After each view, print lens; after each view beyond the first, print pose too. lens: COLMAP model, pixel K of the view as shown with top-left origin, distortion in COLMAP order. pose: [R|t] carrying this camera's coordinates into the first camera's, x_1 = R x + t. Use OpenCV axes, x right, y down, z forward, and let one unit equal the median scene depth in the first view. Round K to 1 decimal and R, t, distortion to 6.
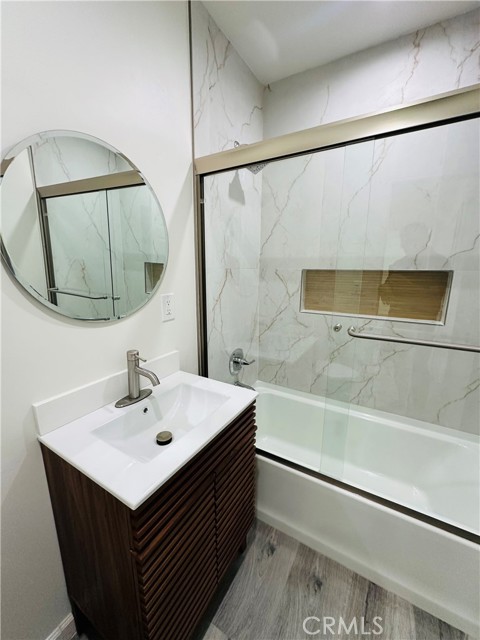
lens RADIAL K [[255.8, 0, 239.7], [0, 255.8, 318.0], [0, 0, 1]] dist [-0.011231, 0.001683]
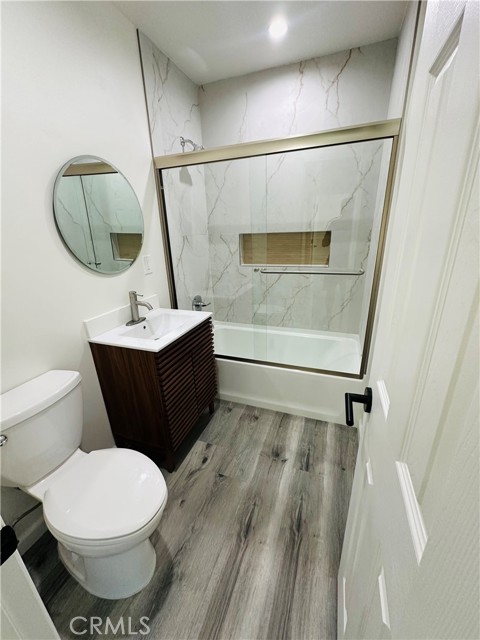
lens RADIAL K [[255.8, 0, 239.4], [0, 255.8, 320.3], [0, 0, 1]] dist [-0.011231, 0.001683]
pose [[0.983753, -0.094947, 0.152363, -0.009919], [0.072488, 0.986517, 0.146733, 0.091593], [-0.164241, -0.133304, 0.977371, -0.547701]]
